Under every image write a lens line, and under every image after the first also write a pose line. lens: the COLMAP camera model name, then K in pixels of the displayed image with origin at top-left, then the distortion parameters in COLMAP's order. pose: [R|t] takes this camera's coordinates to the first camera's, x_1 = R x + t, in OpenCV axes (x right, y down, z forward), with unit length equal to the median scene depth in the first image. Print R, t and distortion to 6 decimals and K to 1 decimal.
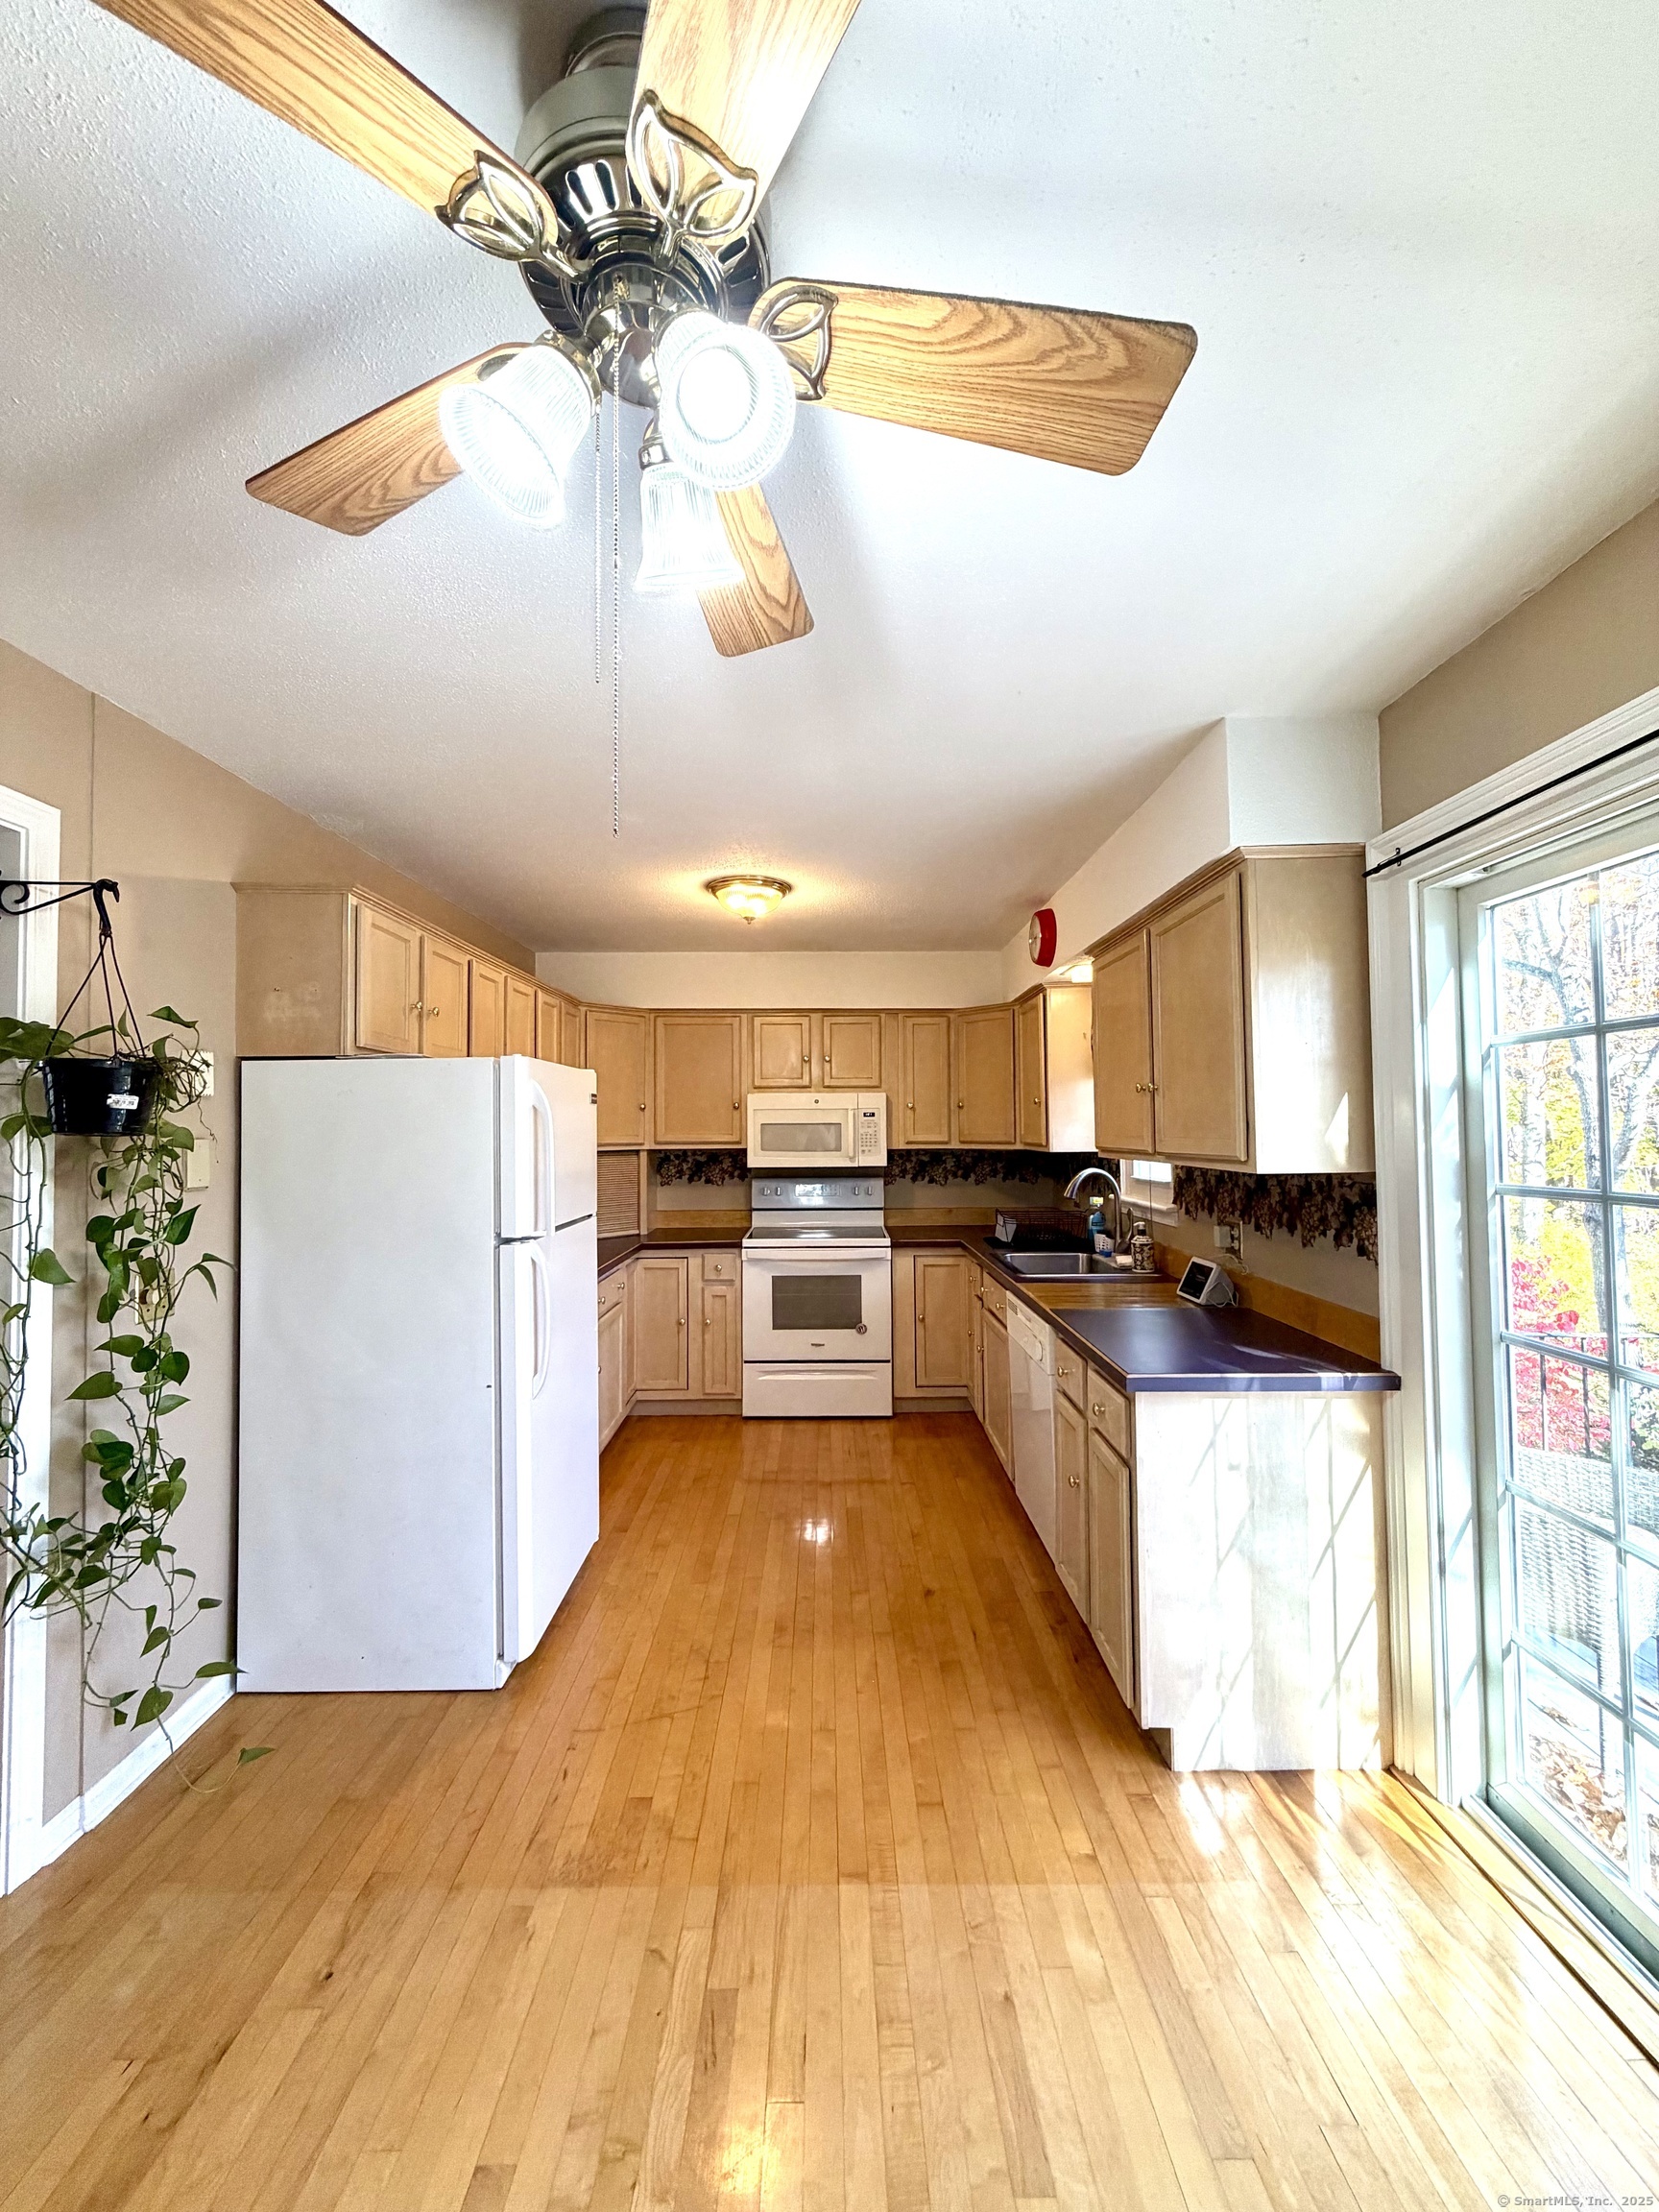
lens RADIAL K [[880.6, 0, 829.5], [0, 880.6, 1106.0], [0, 0, 1]] dist [-0.000114, -0.000013]
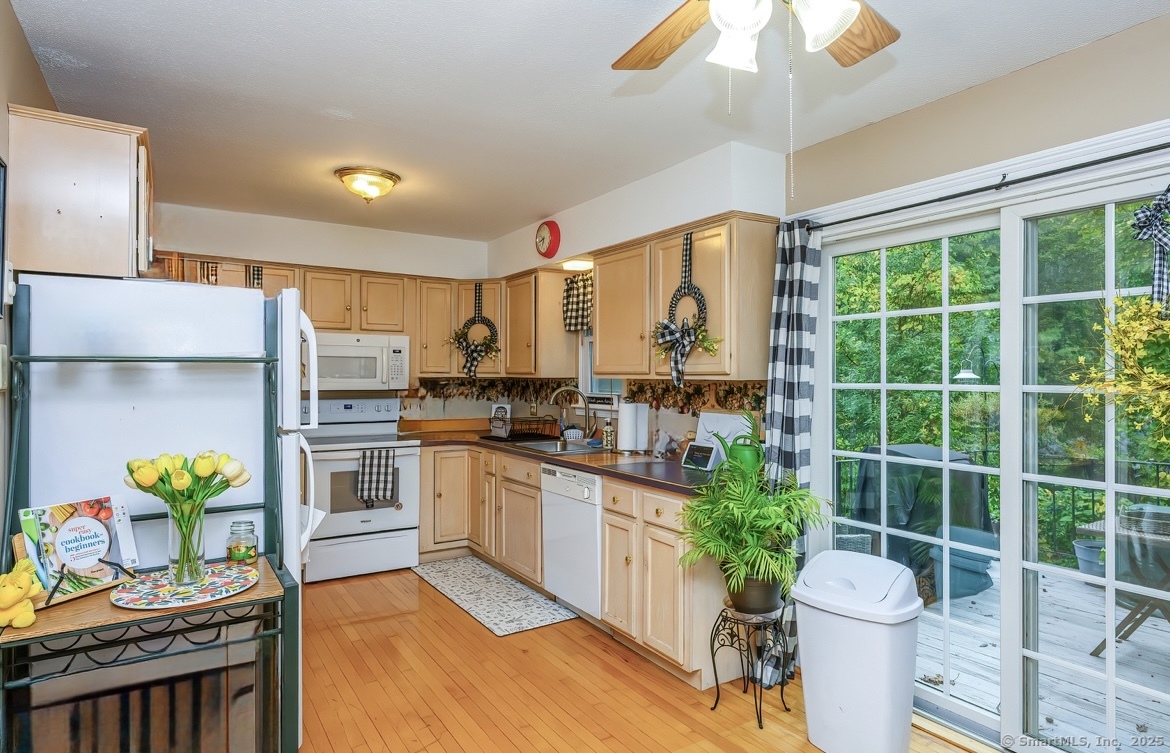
lens RADIAL K [[664.8, 0, 585.0], [0, 664.8, 376.5], [0, 0, 1]] dist [0.001550, 0.000903]
pose [[0.847645, 0.004531, 0.530545, -0.362040], [-0.021267, 0.999450, 0.025442, 0.023260], [-0.530138, -0.032849, 0.847275, -0.043176]]
